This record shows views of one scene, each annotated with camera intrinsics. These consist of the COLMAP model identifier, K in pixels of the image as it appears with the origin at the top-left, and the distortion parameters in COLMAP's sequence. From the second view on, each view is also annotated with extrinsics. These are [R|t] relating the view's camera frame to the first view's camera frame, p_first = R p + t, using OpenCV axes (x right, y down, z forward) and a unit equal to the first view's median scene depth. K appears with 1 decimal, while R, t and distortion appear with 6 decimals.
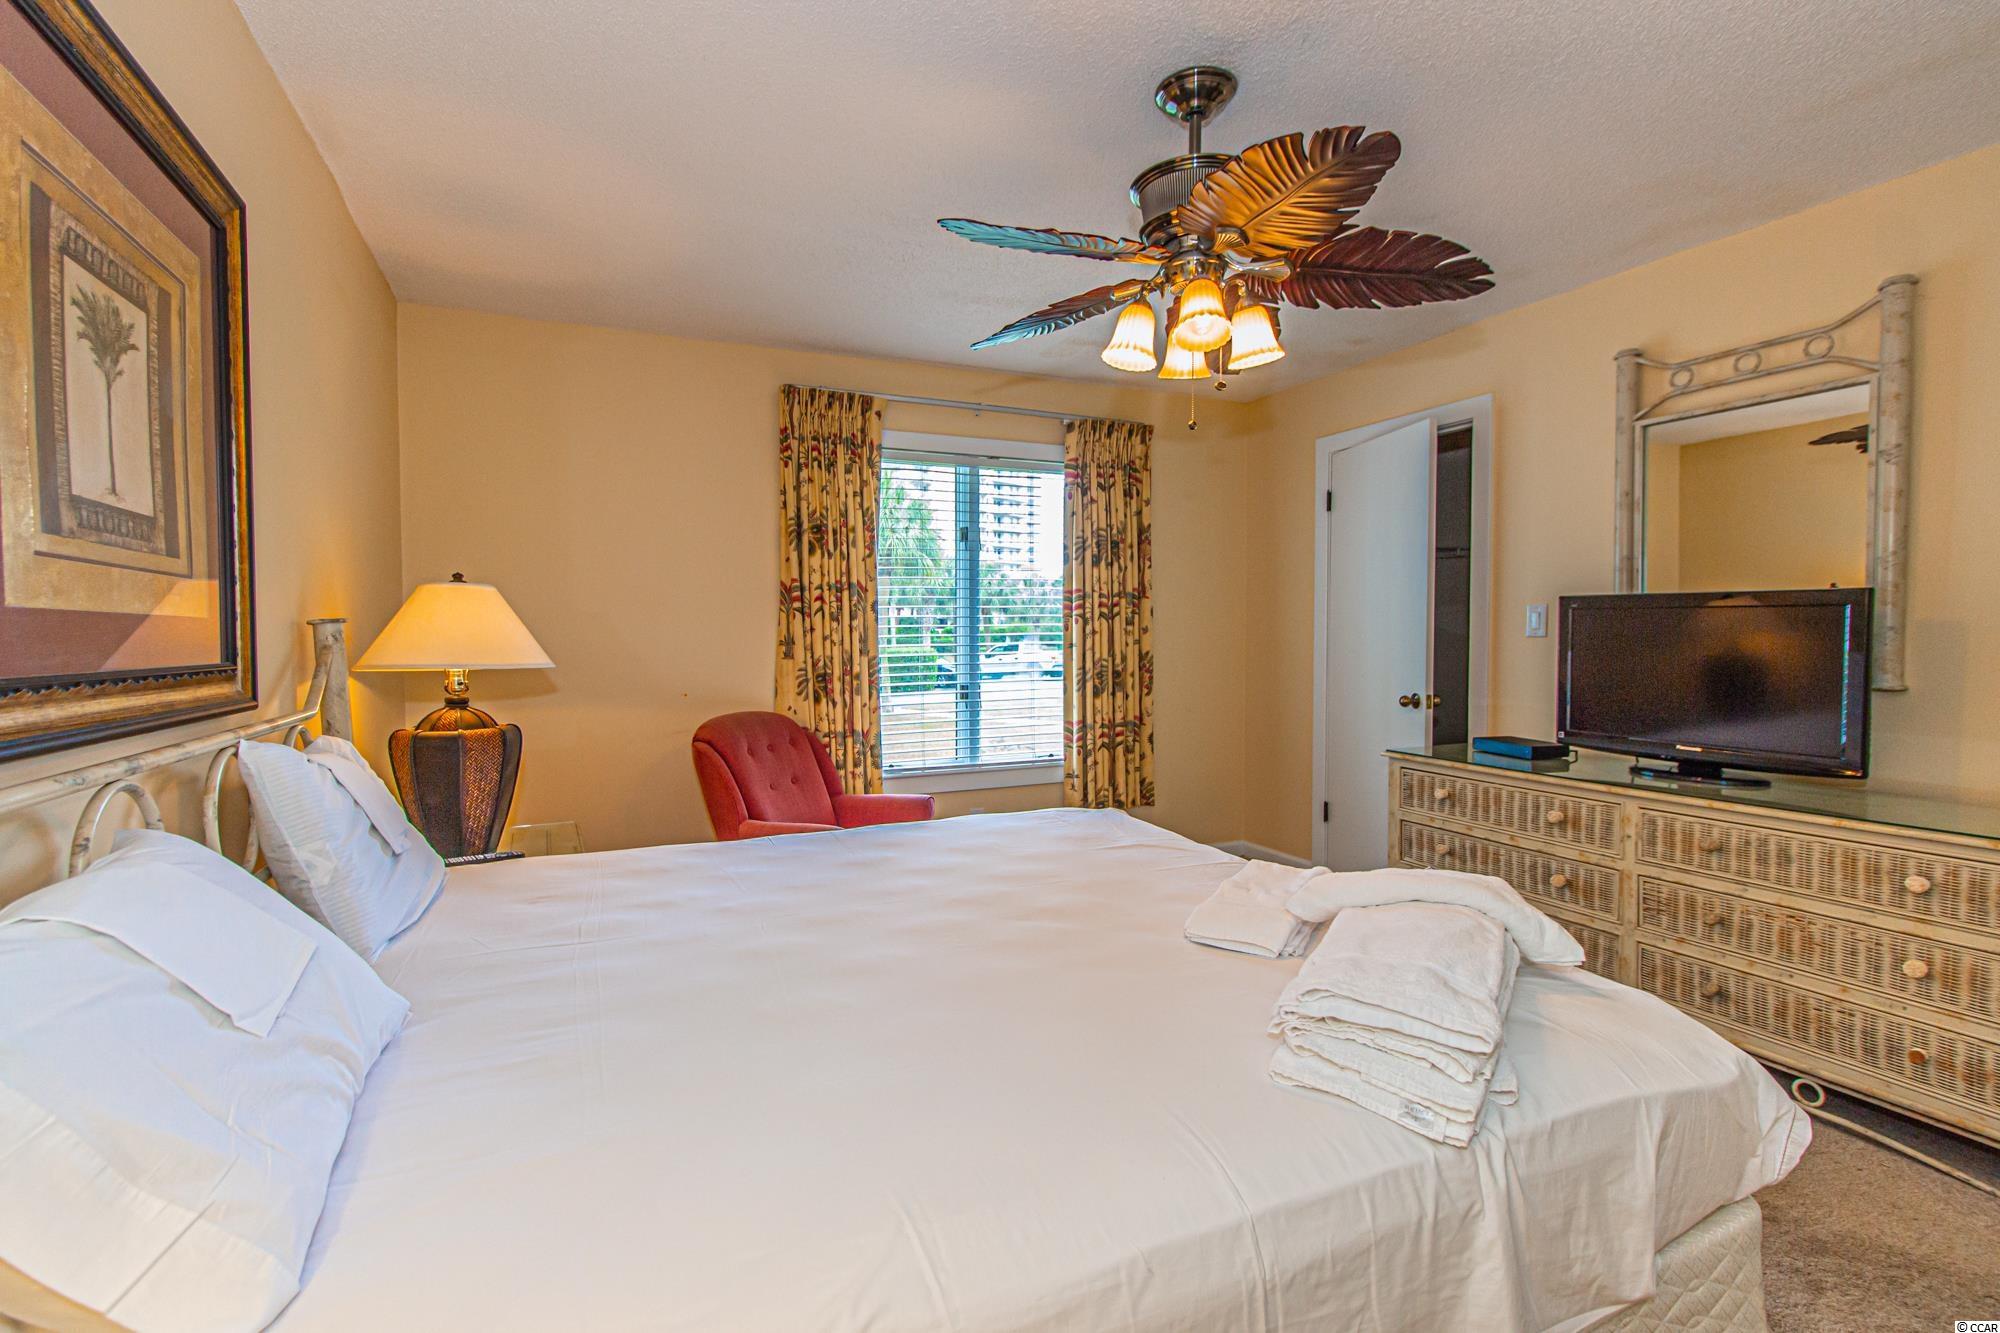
lens RADIAL K [[918.7, 0, 991.8], [0, 918.7, 659.2], [0, 0, 1]] dist [0.004666, 0.000967]
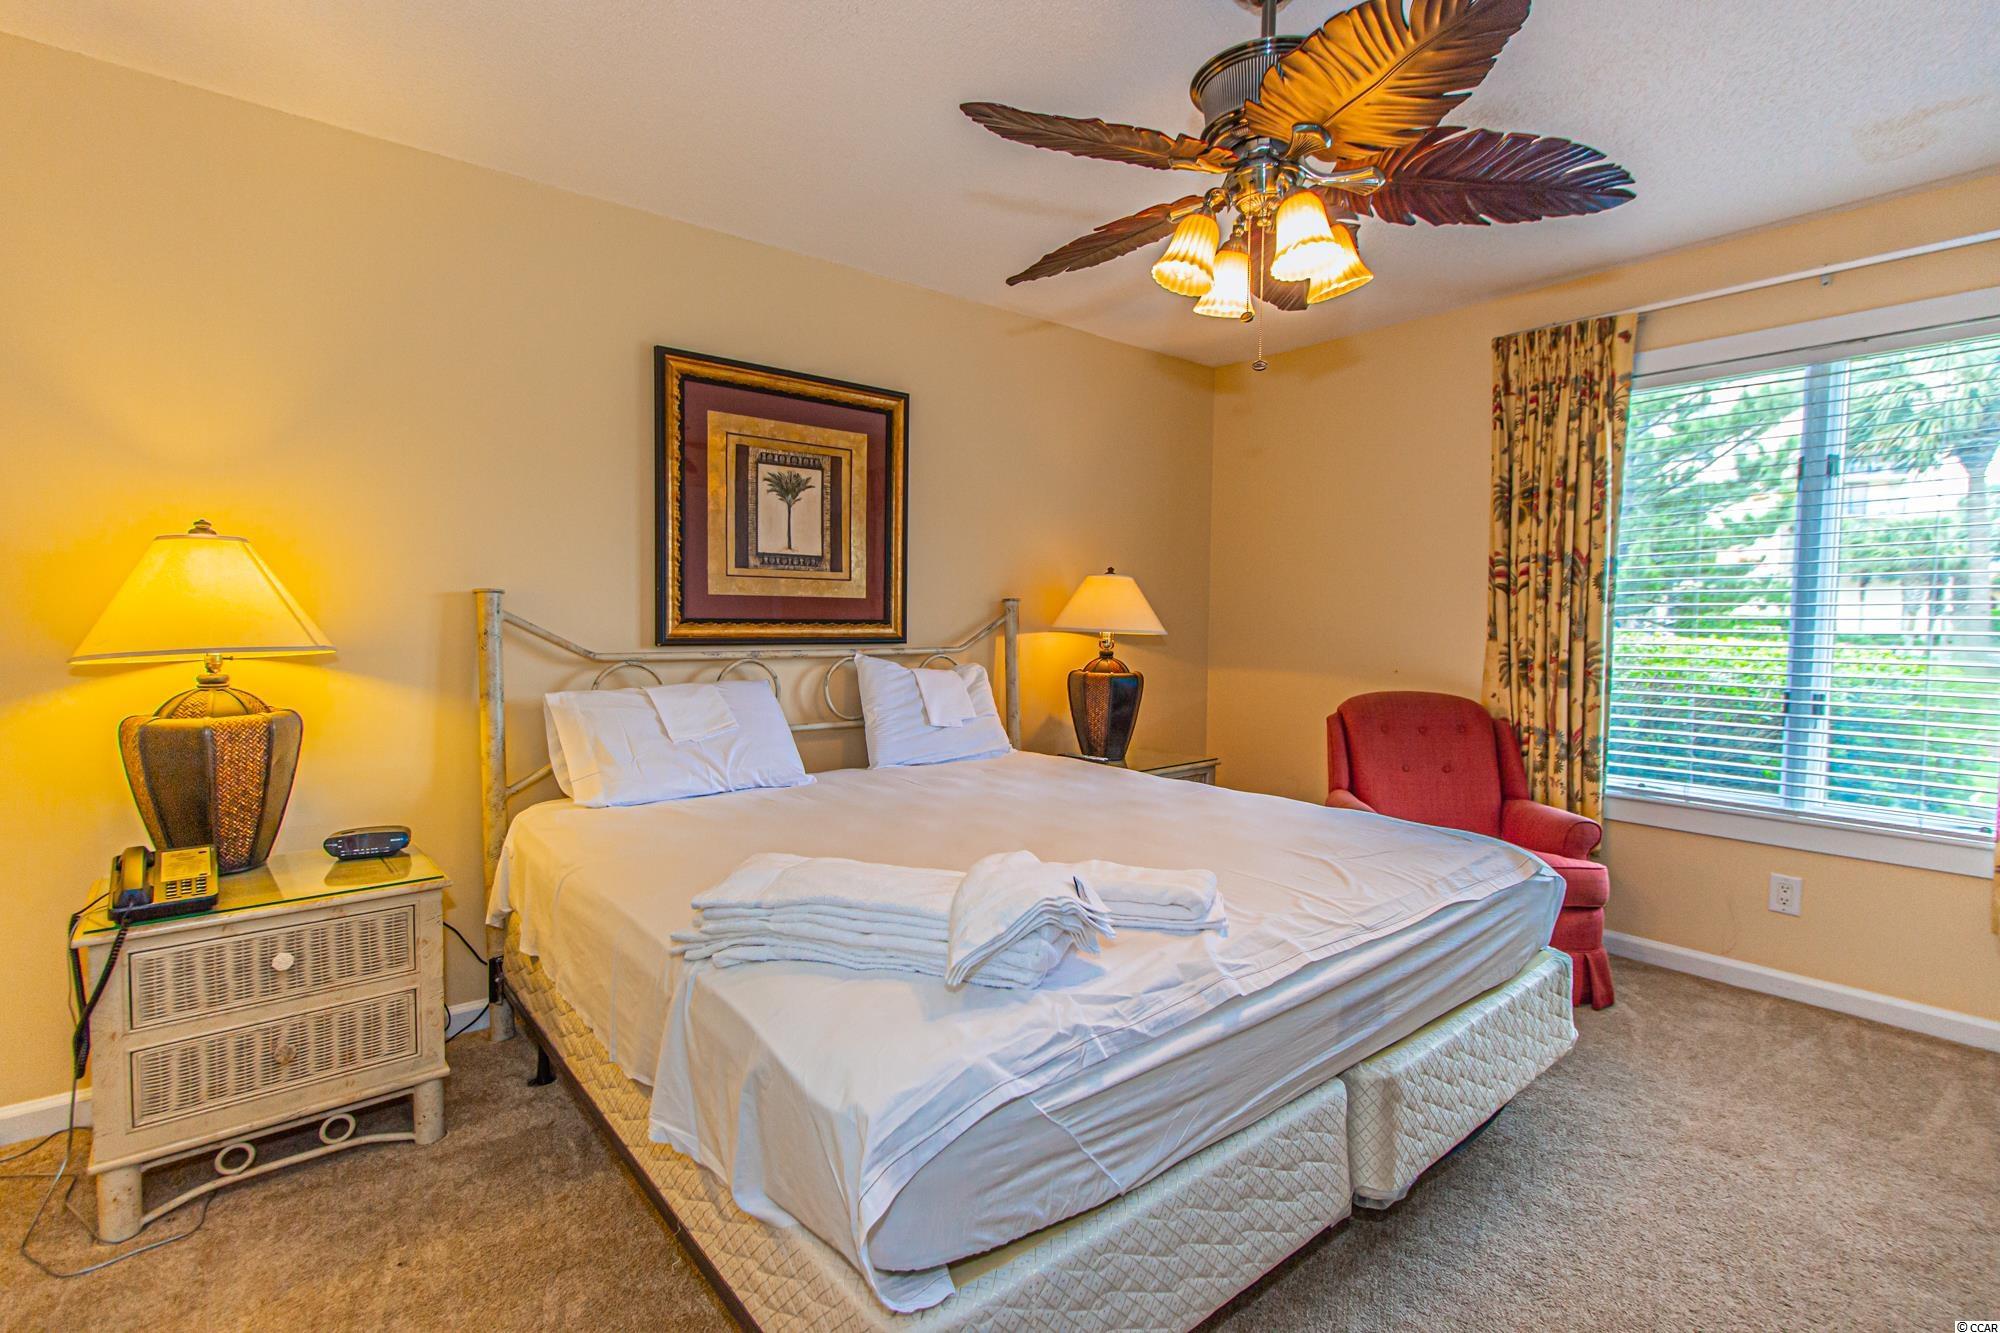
lens RADIAL K [[918.7, 0, 991.8], [0, 918.7, 659.2], [0, 0, 1]] dist [0.004666, 0.000967]
pose [[0.263803, 0.055411, -0.962984, 0.525481], [-0.038091, 0.998168, 0.047001, -0.005764], [0.963824, 0.024282, 0.265430, 0.281012]]
